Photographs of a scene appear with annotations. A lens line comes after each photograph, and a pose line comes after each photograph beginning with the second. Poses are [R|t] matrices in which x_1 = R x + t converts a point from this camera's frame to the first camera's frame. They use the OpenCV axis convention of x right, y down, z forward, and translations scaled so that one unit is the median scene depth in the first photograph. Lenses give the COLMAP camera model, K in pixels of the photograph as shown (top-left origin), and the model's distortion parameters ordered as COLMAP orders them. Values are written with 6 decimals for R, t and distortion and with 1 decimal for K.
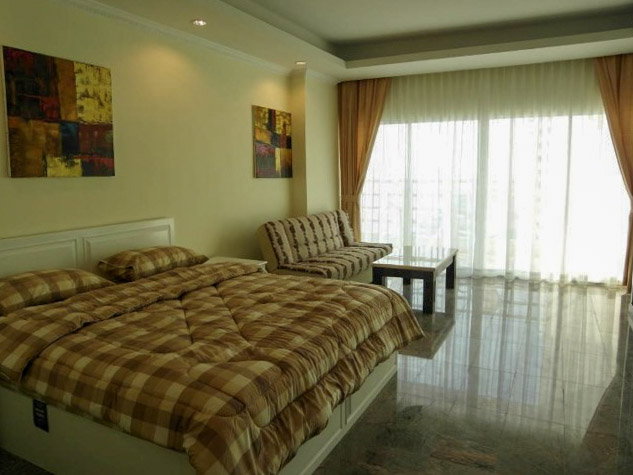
lens RADIAL K [[480.8, 0, 316.3], [0, 480.8, 236.1], [0, 0, 1]] dist [-0.009852, -0.004134]
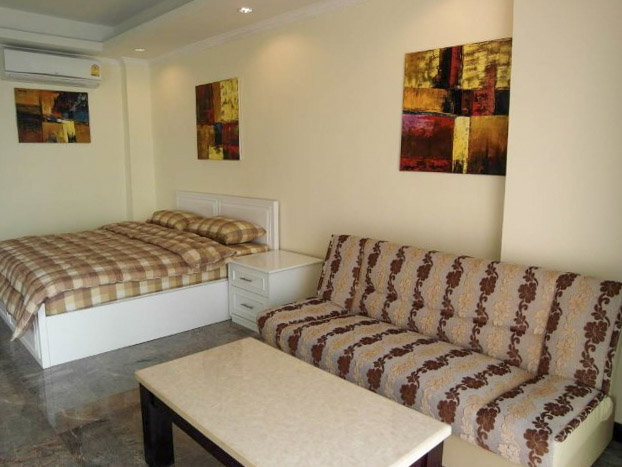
lens RADIAL K [[472.4, 0, 310.8], [0, 472.4, 234.2], [0, 0, 1]] dist [-0.009852, -0.004134]
pose [[-0.318298, 0.161554, -0.934123, 0.511951], [-0.132657, 0.968086, 0.212630, -0.156091], [0.938663, 0.191598, -0.286708, 1.082556]]
